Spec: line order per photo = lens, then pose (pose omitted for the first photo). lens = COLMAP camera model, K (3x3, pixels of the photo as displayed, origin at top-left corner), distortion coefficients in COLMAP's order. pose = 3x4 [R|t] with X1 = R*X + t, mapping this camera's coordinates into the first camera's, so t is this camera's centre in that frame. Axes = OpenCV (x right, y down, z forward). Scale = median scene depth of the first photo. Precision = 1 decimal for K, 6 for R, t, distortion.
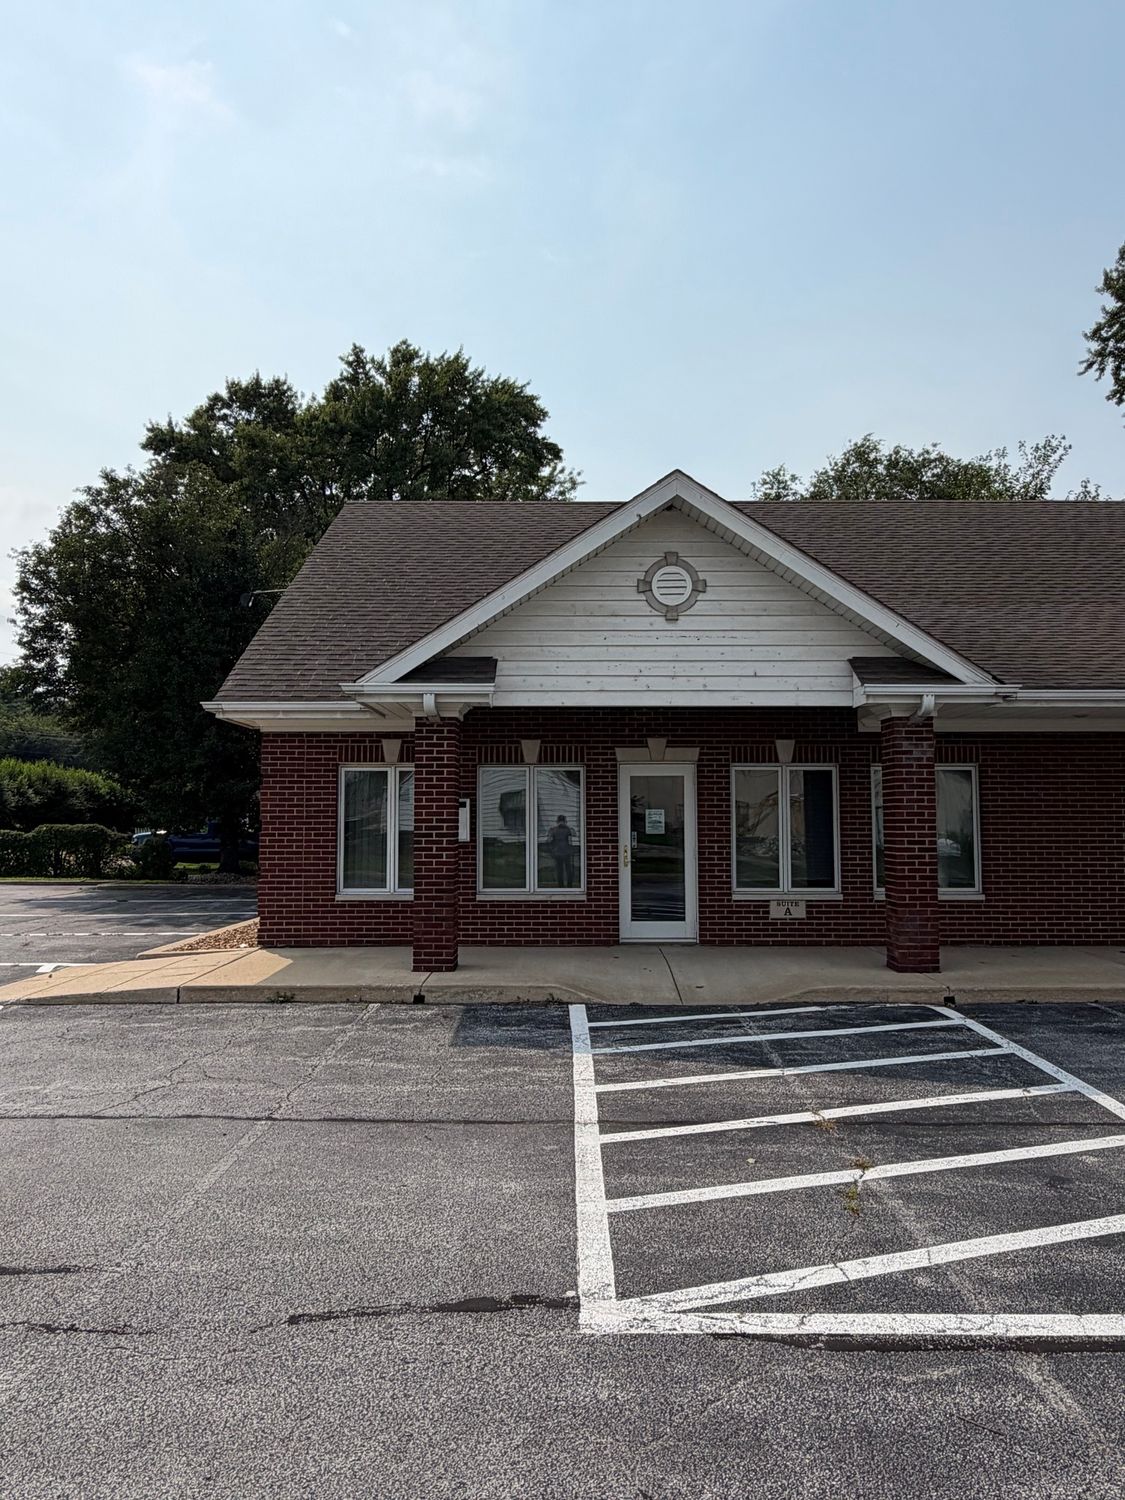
lens RADIAL K [[1001.8, 0, 562.5], [0, 1001.8, 750.0], [0, 0, 1]] dist [0.003813, -0.000732]
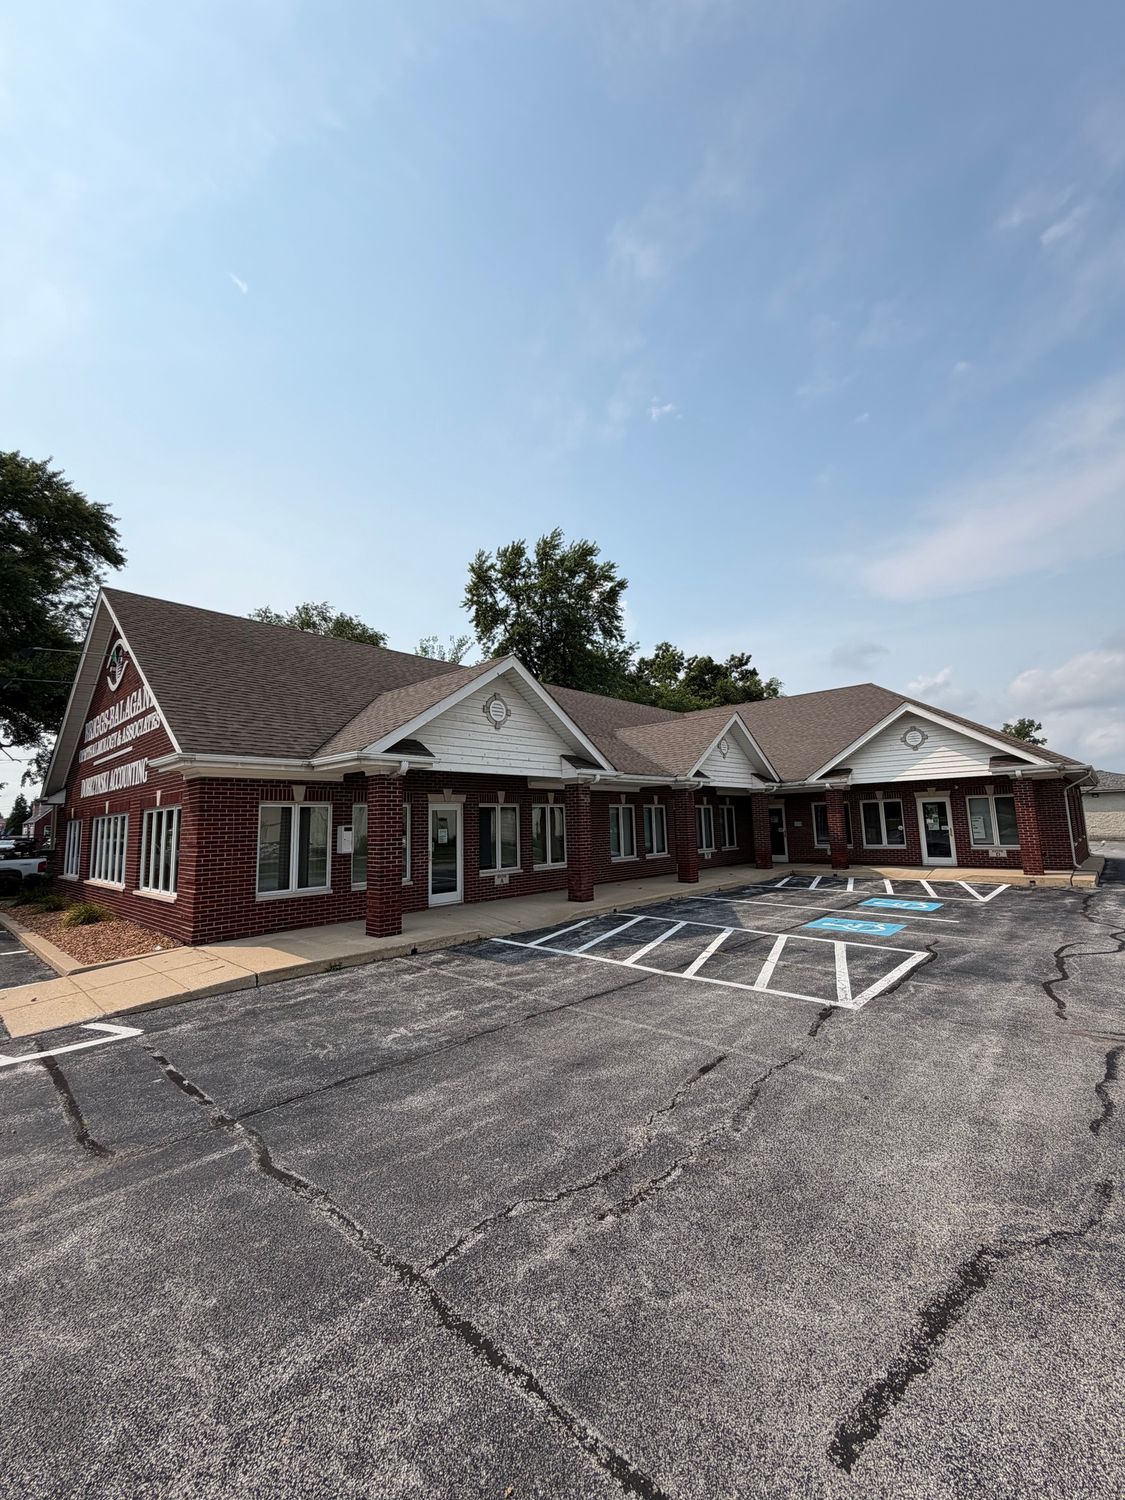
lens RADIAL K [[597.9, 0, 562.9], [0, 597.9, 745.7], [0, 0, 1]] dist [0.000058, 0.000063]
pose [[0.670291, 0.077912, 0.737997, -0.645400], [-0.025424, 0.996301, -0.082090, -0.007394], [-0.741663, 0.036262, 0.669792, 0.148804]]
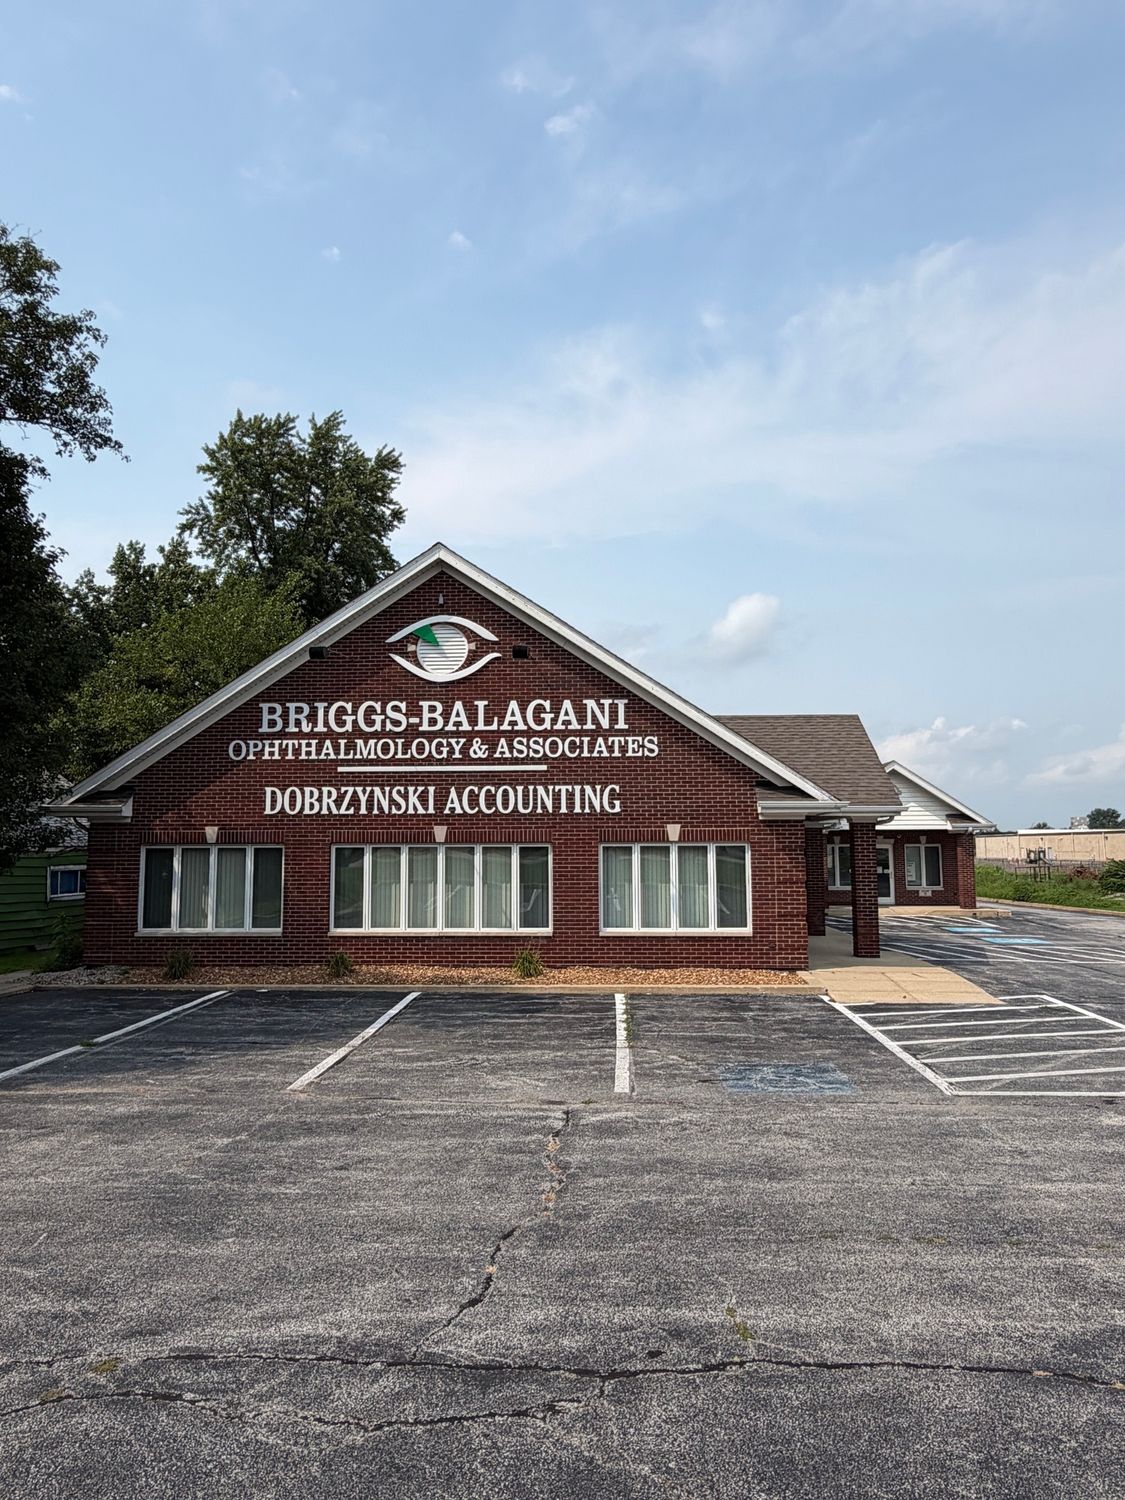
lens RADIAL K [[1001.8, 0, 562.5], [0, 1001.8, 750.0], [0, 0, 1]] dist [0.003813, -0.000732]
pose [[0.039460, 0.097373, 0.994465, -2.022946], [-0.068666, 0.993152, -0.094520, 0.049675], [-0.996859, -0.064556, 0.045876, 1.483336]]
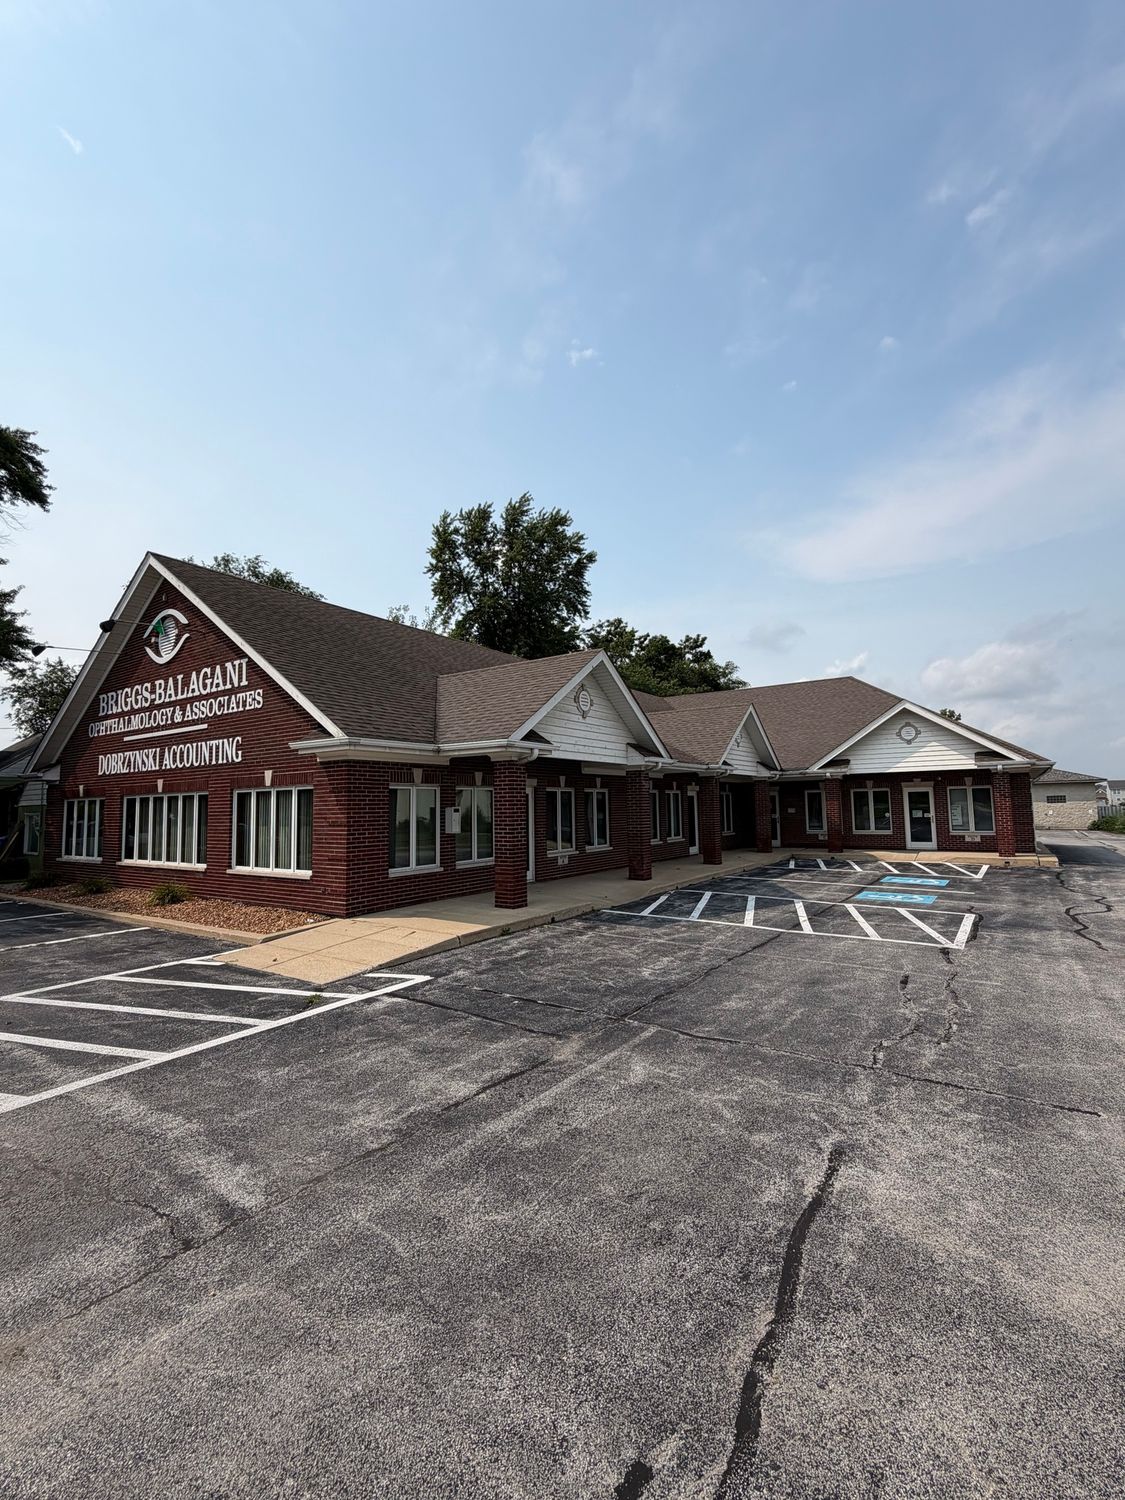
lens RADIAL K [[661.5, 0, 562.5], [0, 661.5, 750.0], [0, 0, 1]] dist [-0.000298, -0.000104]
pose [[0.556543, 0.061875, 0.828512, -1.019862], [-0.042235, 0.998041, -0.046165, -0.001586], [-0.829745, -0.009300, 0.558066, 0.292651]]
